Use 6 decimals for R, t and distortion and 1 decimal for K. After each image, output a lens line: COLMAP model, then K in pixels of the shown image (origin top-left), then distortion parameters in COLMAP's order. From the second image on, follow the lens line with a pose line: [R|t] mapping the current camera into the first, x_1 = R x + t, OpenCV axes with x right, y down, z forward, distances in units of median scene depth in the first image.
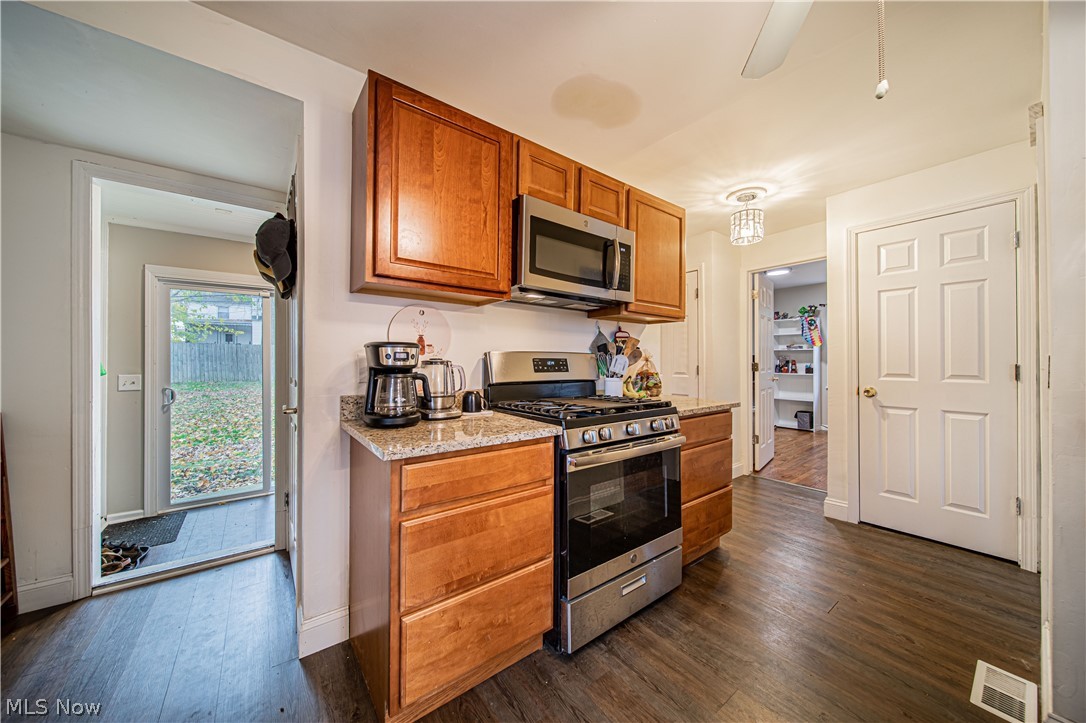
lens RADIAL K [[377.1, 0, 545.0], [0, 377.1, 358.3], [0, 0, 1]] dist [0.000388, -0.000025]
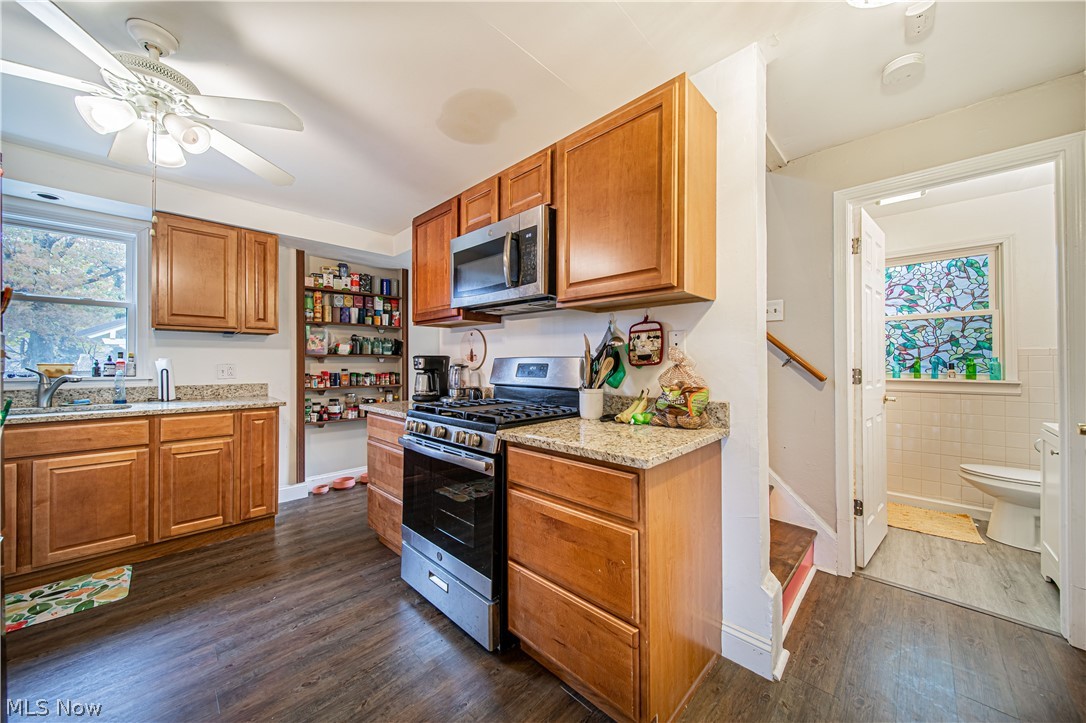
lens RADIAL K [[376.2, 0, 543.0], [0, 376.2, 361.5], [0, 0, 1]] dist [0.001137, 0.000065]
pose [[0.153230, -0.006890, -0.988167, 1.044861], [0.005401, 0.999967, -0.006134, 0.000963], [0.988176, -0.004397, 0.153262, 0.898041]]
